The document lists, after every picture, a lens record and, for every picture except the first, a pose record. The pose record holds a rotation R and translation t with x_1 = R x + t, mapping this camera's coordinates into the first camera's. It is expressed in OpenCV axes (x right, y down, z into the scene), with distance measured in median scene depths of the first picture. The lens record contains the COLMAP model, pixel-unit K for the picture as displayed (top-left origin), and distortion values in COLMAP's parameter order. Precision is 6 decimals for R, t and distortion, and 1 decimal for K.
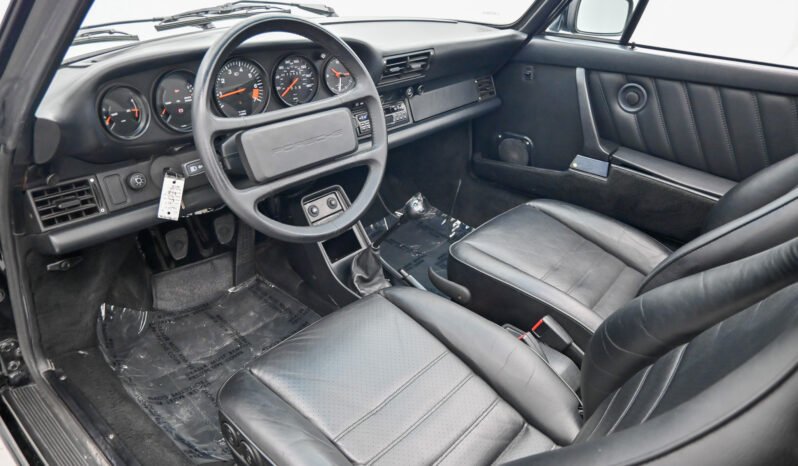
lens RADIAL K [[552.9, 0, 399.0], [0, 552.9, 233.0], [0, 0, 1]] dist [0.000228, 0.004486]
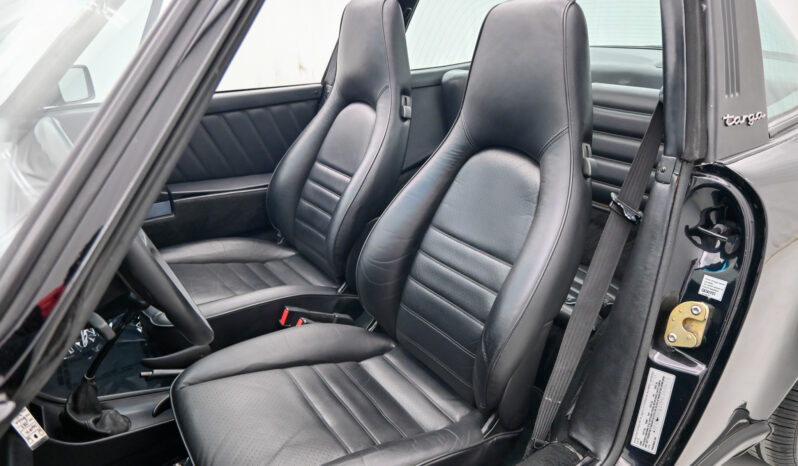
lens RADIAL K [[552.9, 0, 399.0], [0, 552.9, 233.0], [0, 0, 1]] dist [0.000228, 0.004486]
pose [[0.286885, -0.386224, 0.876657, -0.630524], [0.449307, 0.862474, 0.232940, -0.166175], [-0.846061, 0.327061, 0.420964, 0.254036]]
